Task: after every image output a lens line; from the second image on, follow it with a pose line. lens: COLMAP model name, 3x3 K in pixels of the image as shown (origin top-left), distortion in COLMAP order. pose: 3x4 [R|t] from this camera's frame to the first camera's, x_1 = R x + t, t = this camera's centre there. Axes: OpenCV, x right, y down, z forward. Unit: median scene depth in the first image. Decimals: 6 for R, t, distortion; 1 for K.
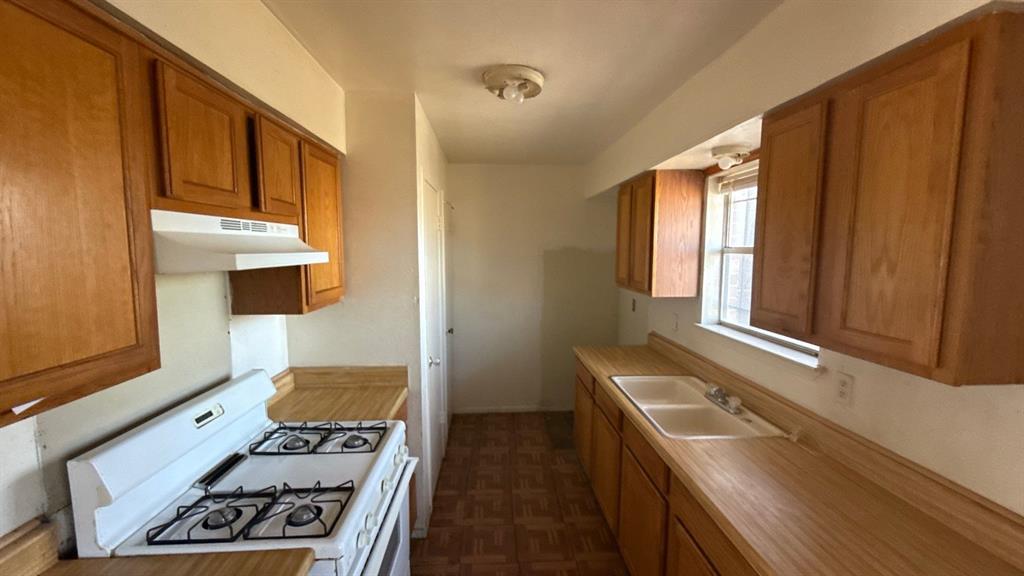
lens RADIAL K [[411.1, 0, 511.7], [0, 411.1, 287.2], [0, 0, 1]] dist [0.002270, 0.000214]
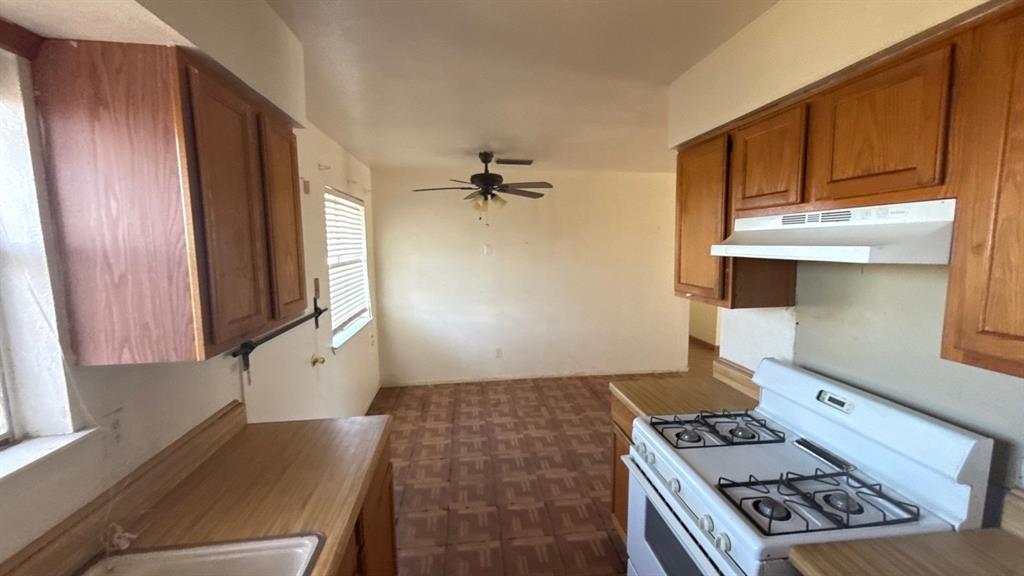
lens RADIAL K [[411.1, 0, 515.0], [0, 411.1, 284.5], [0, 0, 1]] dist [0.002270, 0.000214]
pose [[-0.998071, 0.020507, -0.058595, 0.069690], [0.008219, 0.979205, 0.202706, -0.138405], [0.061534, 0.201834, -0.977485, 1.348625]]
